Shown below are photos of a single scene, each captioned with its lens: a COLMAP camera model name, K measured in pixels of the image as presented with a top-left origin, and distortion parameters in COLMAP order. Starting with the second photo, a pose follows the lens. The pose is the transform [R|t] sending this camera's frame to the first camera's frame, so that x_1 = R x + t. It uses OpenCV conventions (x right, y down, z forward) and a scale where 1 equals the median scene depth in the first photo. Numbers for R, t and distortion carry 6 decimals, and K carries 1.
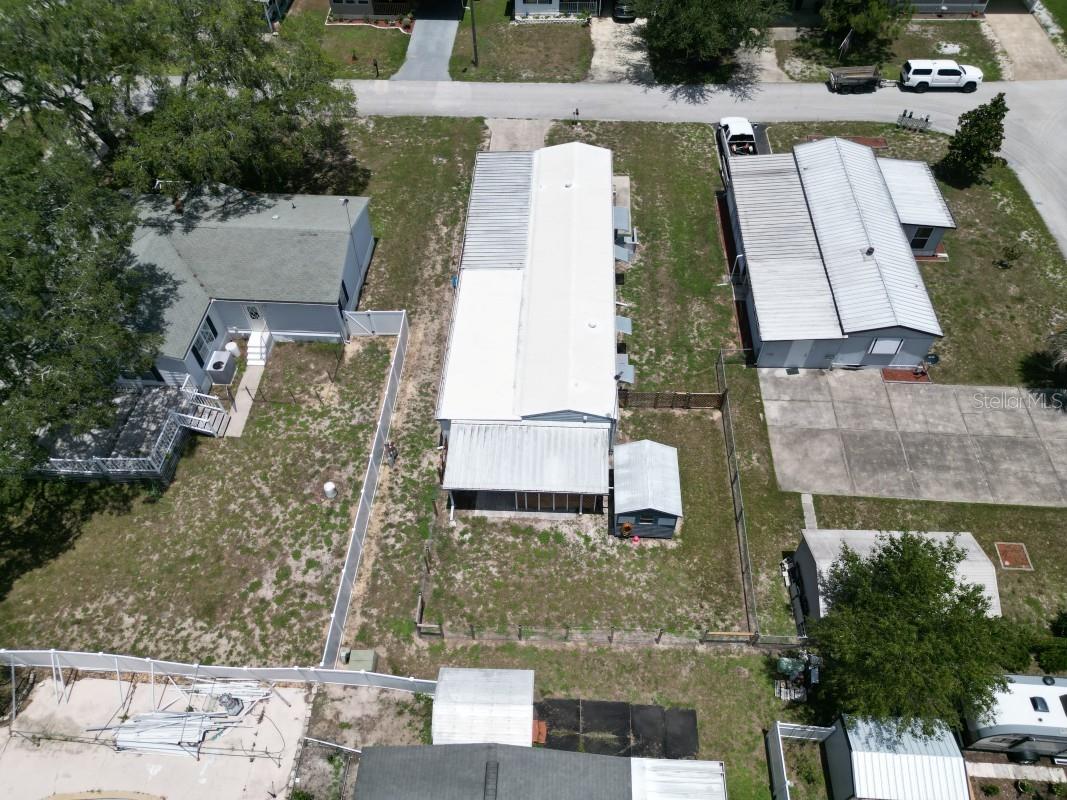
lens RADIAL K [[749.5, 0, 533.5], [0, 749.5, 400.0], [0, 0, 1]] dist [0.062186, -0.063531]
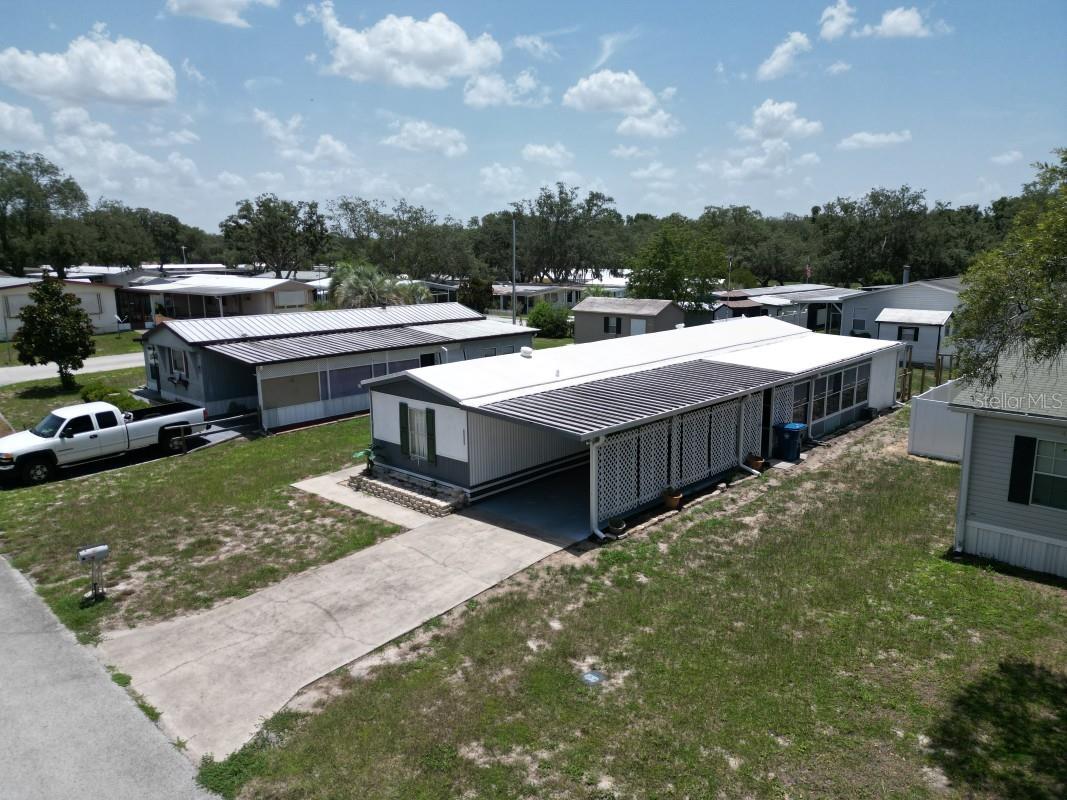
lens RADIAL K [[749.5, 0, 533.5], [0, 749.5, 400.0], [0, 0, 1]] dist [0.062186, -0.063531]
pose [[-0.761125, -0.107782, 0.639587, -0.370290], [0.521579, 0.484447, 0.702330, -0.790957], [-0.385545, 0.868156, -0.312507, 1.478544]]
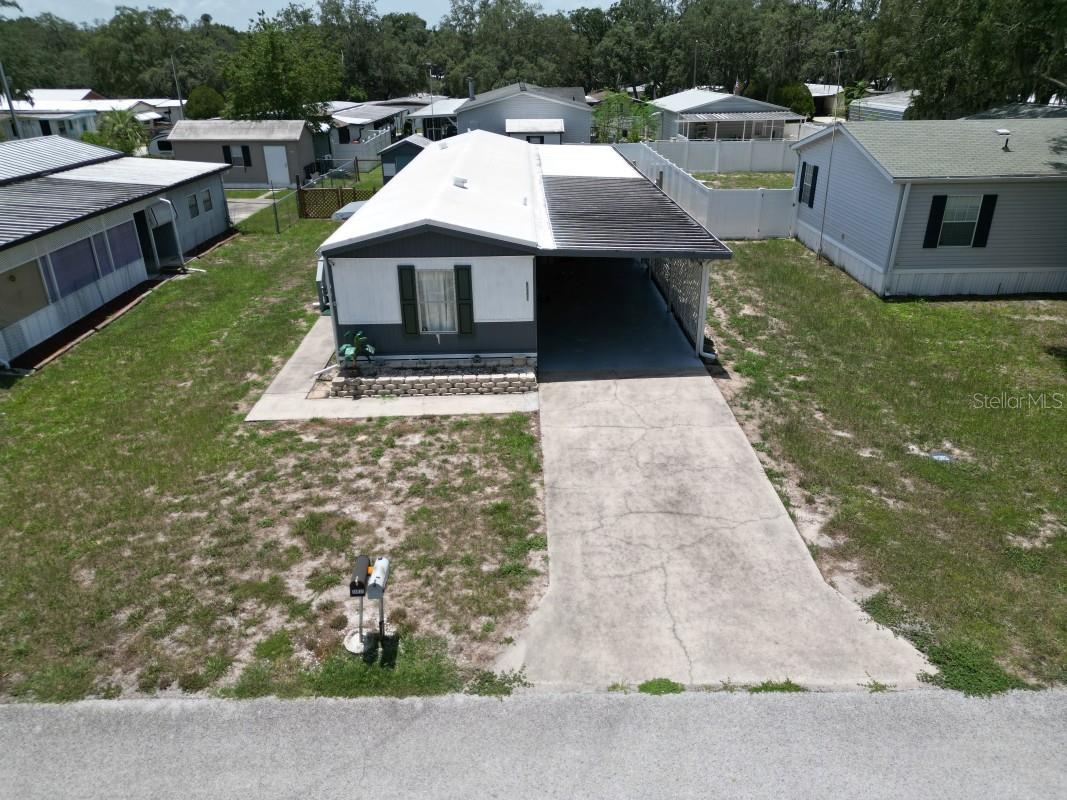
lens RADIAL K [[745.9, 0, 533.5], [0, 745.9, 400.0], [0, 0, 1]] dist [0.095858, -0.112648]
pose [[-0.997507, 0.050212, -0.049579, 0.039539], [-0.036039, 0.241539, 0.969722, -0.837303], [0.060667, 0.969091, -0.239127, 1.520975]]
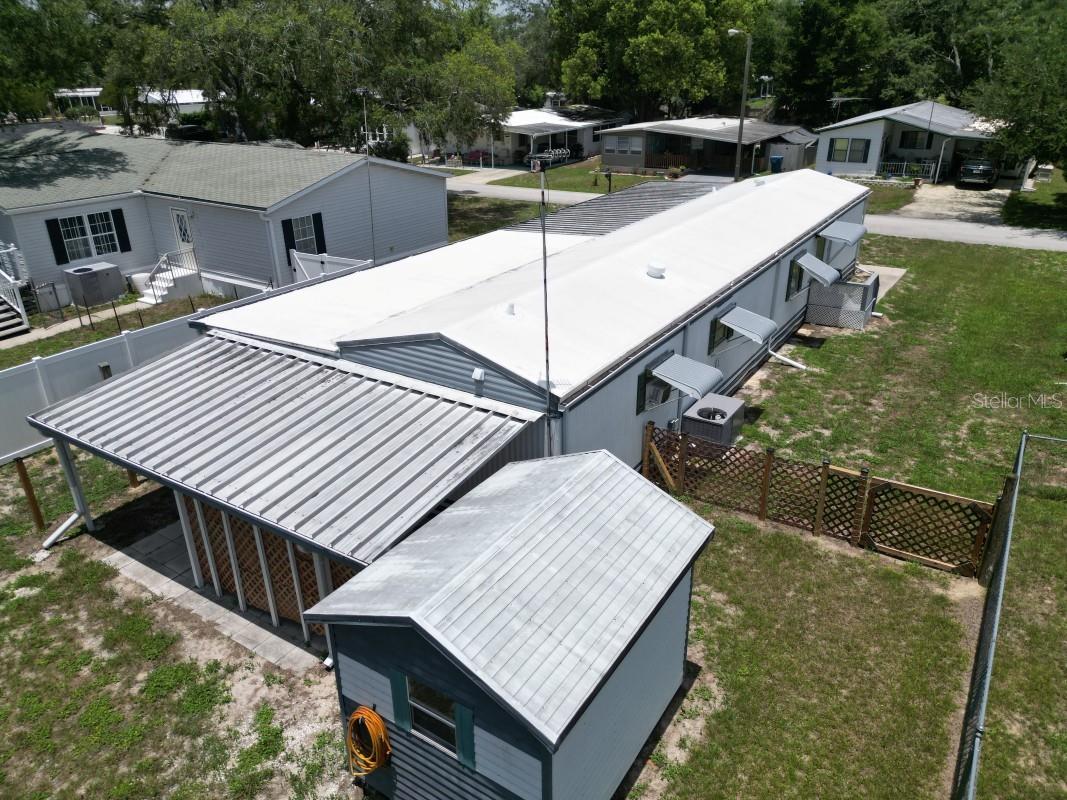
lens RADIAL K [[749.5, 0, 533.5], [0, 749.5, 400.0], [0, 0, 1]] dist [0.062186, -0.063531]
pose [[0.865371, 0.208839, -0.455542, 0.231934], [-0.393784, 0.845608, -0.360391, 0.135843], [0.309946, 0.491257, 0.814002, 0.720219]]
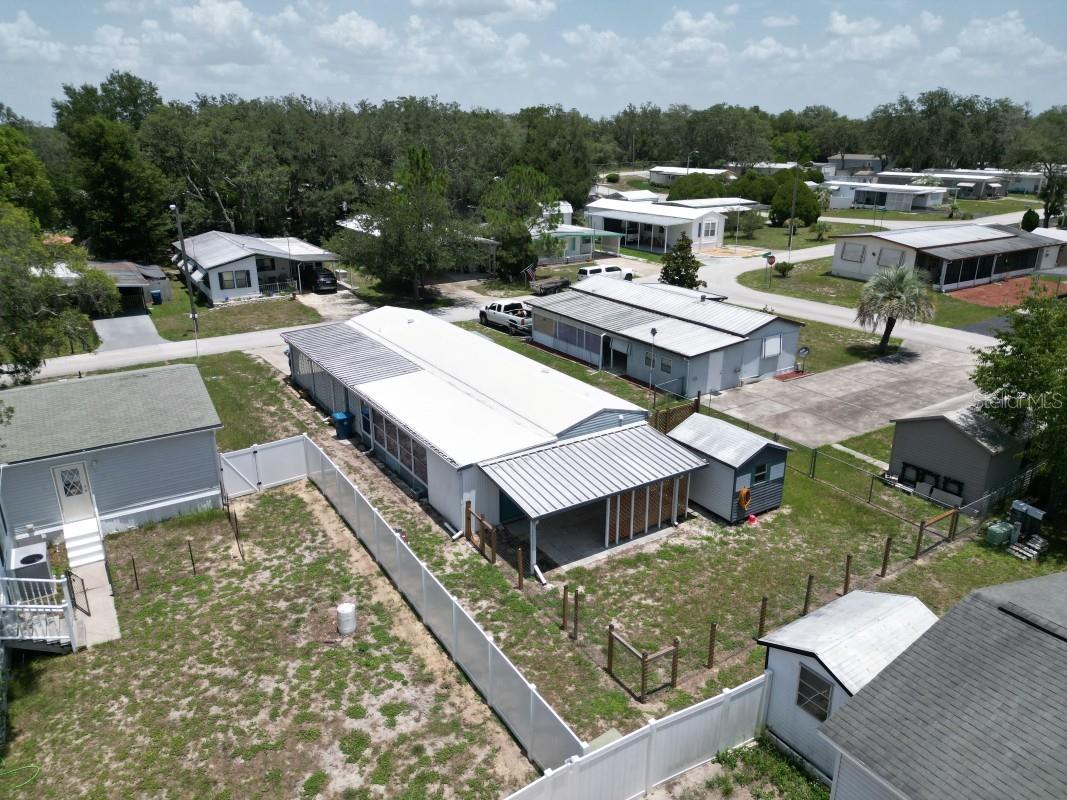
lens RADIAL K [[749.5, 0, 533.5], [0, 749.5, 400.0], [0, 0, 1]] dist [0.062186, -0.063531]
pose [[0.814533, -0.182514, 0.550659, -0.440786], [0.450515, 0.797024, -0.402230, 0.284908], [-0.365476, 0.575710, 0.731427, 0.407546]]
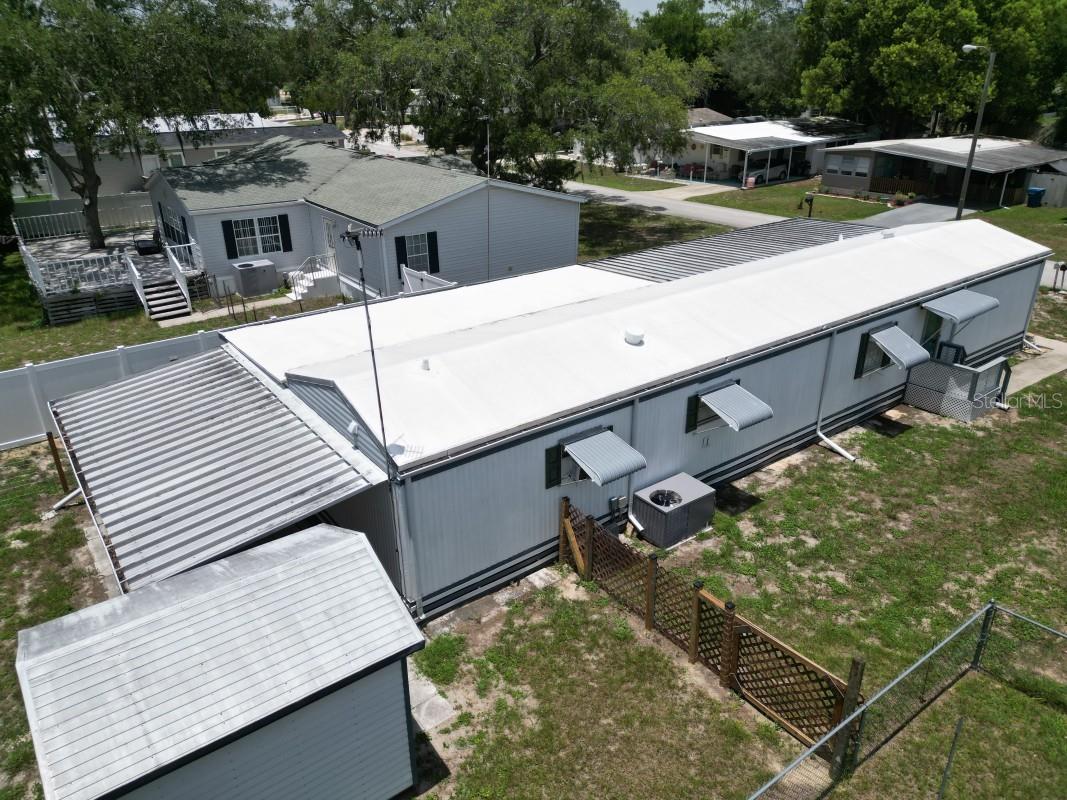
lens RADIAL K [[749.5, 0, 533.5], [0, 749.5, 400.0], [0, 0, 1]] dist [0.062186, -0.063531]
pose [[0.635210, 0.323746, -0.701211, 0.339745], [-0.607147, 0.770474, -0.194275, 0.029560], [0.477369, 0.549144, 0.685974, 0.771119]]
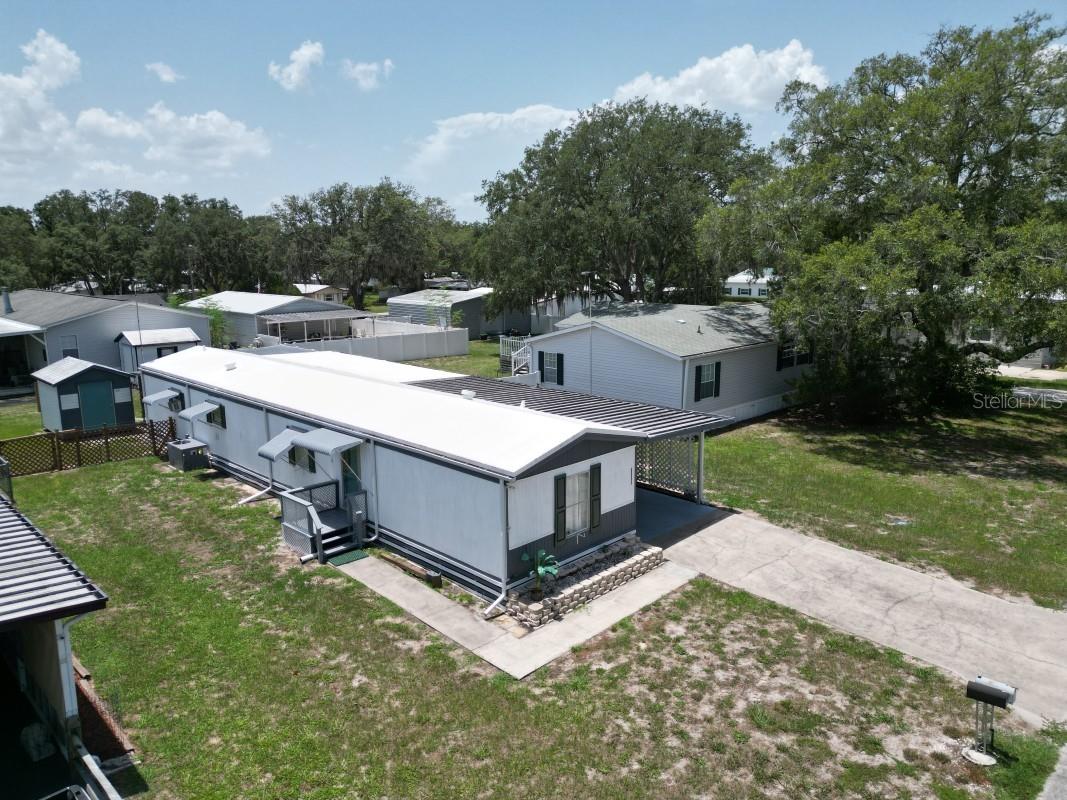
lens RADIAL K [[749.5, 0, 533.5], [0, 749.5, 400.0], [0, 0, 1]] dist [0.062186, -0.063531]
pose [[-0.672018, 0.161810, -0.722641, 0.422229], [-0.572831, 0.504853, 0.645747, -0.734585], [0.469315, 0.847904, -0.246580, 1.400250]]
